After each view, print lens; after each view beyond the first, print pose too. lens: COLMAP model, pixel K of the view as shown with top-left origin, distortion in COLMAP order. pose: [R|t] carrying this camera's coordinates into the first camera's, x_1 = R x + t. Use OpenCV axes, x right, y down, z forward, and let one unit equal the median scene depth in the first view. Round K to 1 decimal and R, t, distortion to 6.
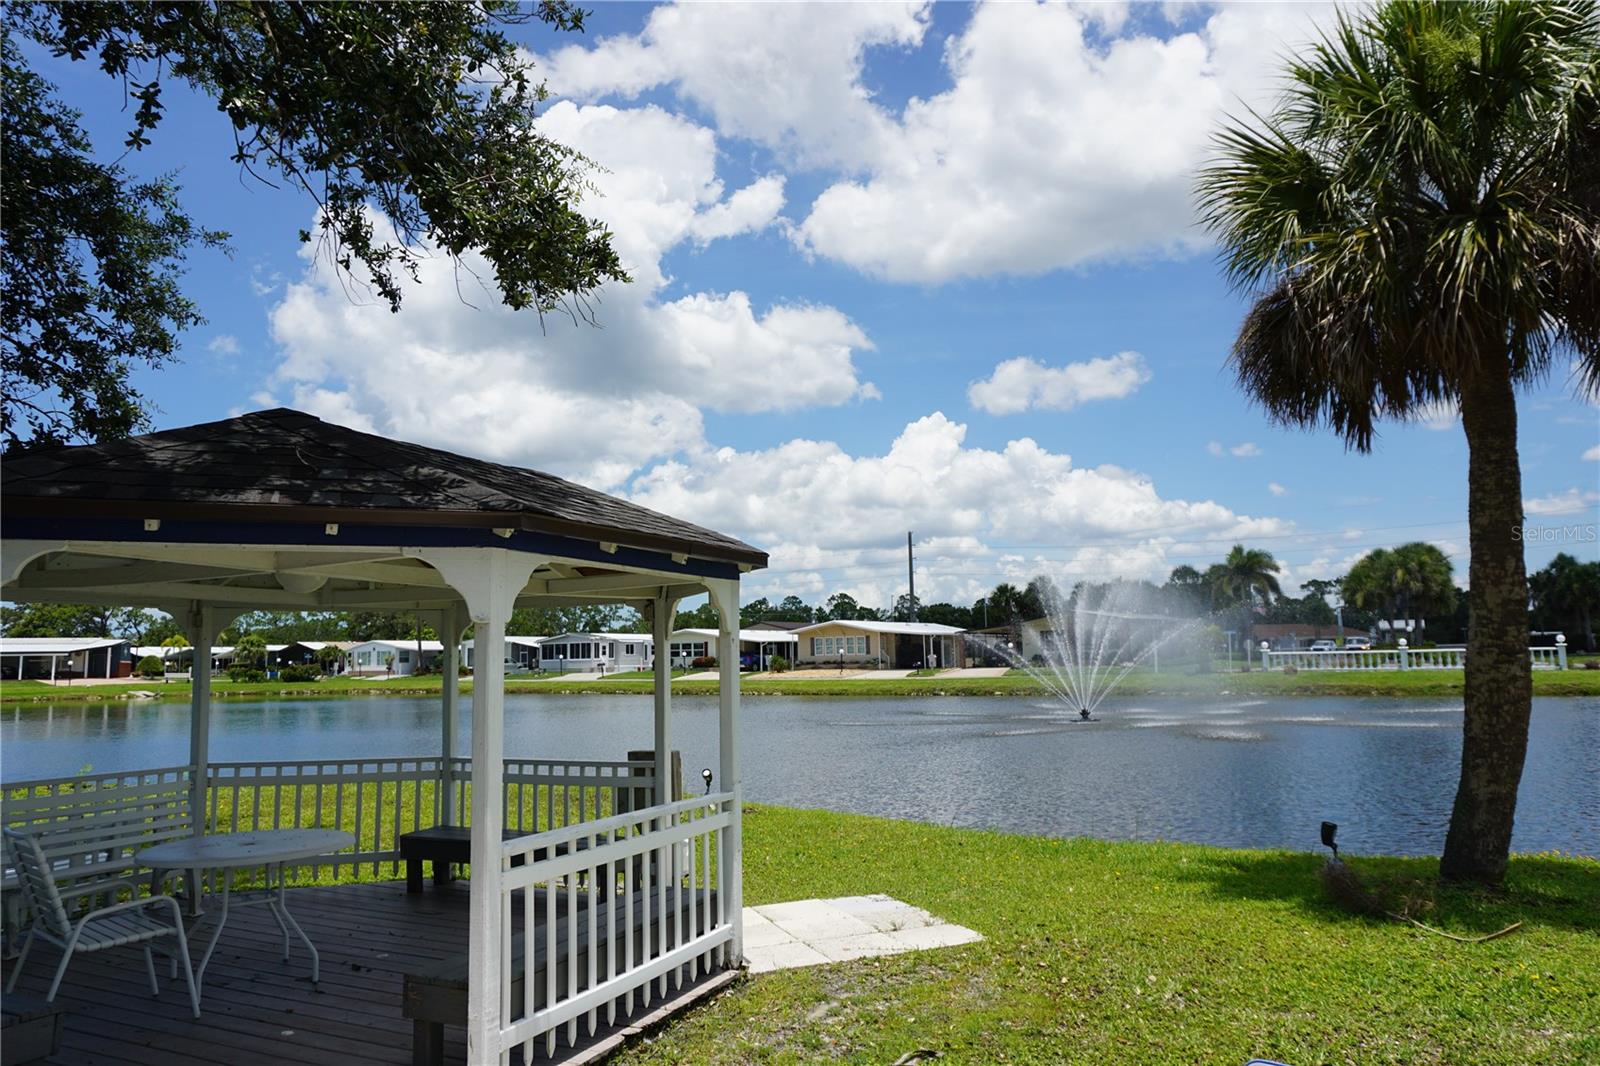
lens RADIAL K [[1063.0, 0, 800.0], [0, 1063.0, 533.0], [0, 0, 1]] dist [-0.034511, 0.001185]
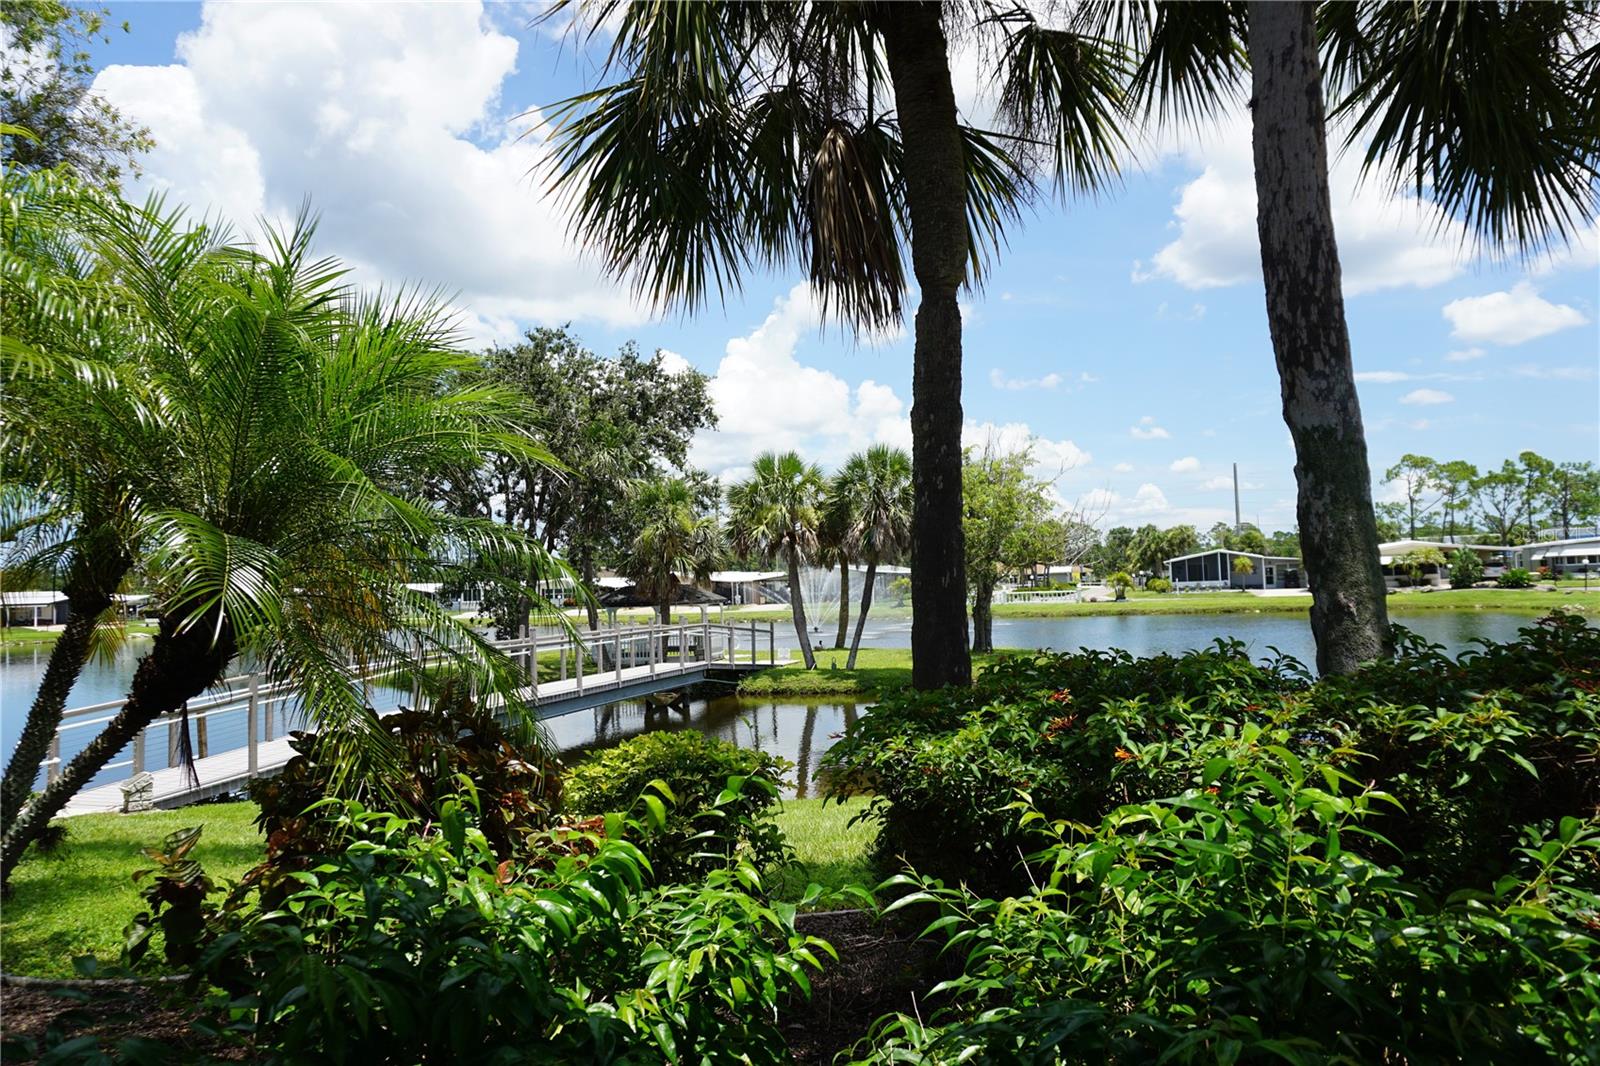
lens RADIAL K [[1063.0, 0, 800.0], [0, 1063.0, 533.0], [0, 0, 1]] dist [-0.034511, 0.001185]
pose [[0.986482, -0.006454, 0.163742, -0.023116], [-0.004146, 0.997921, 0.064313, -0.054644], [-0.163817, -0.064123, 0.984405, -0.371002]]
